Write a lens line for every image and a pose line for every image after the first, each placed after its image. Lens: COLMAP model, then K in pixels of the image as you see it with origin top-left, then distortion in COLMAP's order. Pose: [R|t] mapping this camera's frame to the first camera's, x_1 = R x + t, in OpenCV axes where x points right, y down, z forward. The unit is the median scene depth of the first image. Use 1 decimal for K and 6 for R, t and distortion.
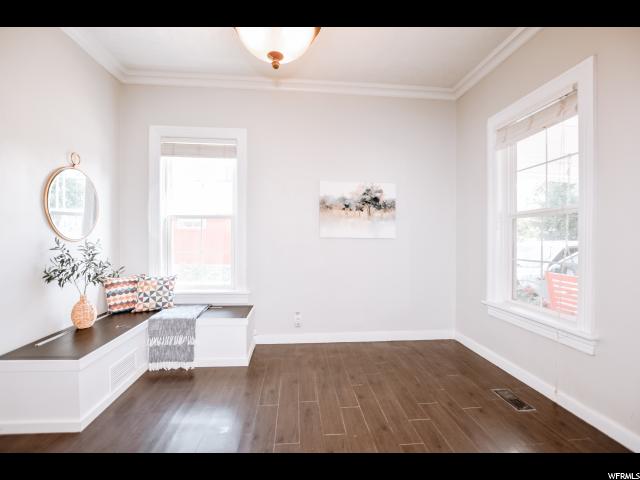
lens RADIAL K [[293.3, 0, 317.4], [0, 293.3, 240.5], [0, 0, 1]] dist [-0.015048, -0.000371]
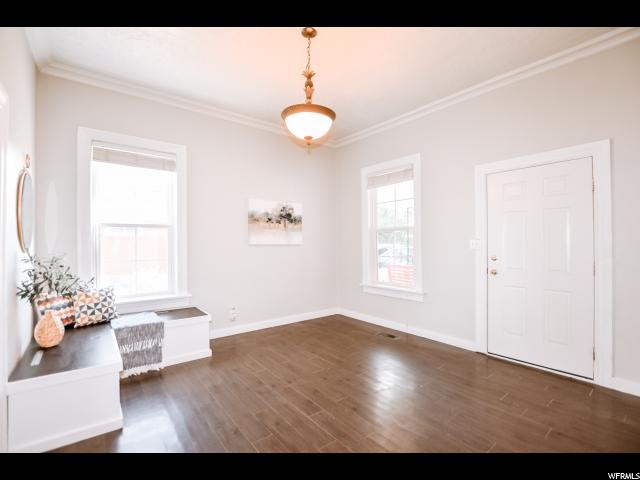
lens RADIAL K [[293.3, 0, 316.0], [0, 293.3, 239.8], [0, 0, 1]] dist [-0.015048, -0.000371]
pose [[0.839578, -0.003657, 0.543227, -0.461680], [0.015301, 0.999740, -0.016917, -0.005842], [-0.543023, 0.022515, 0.839416, -0.187173]]
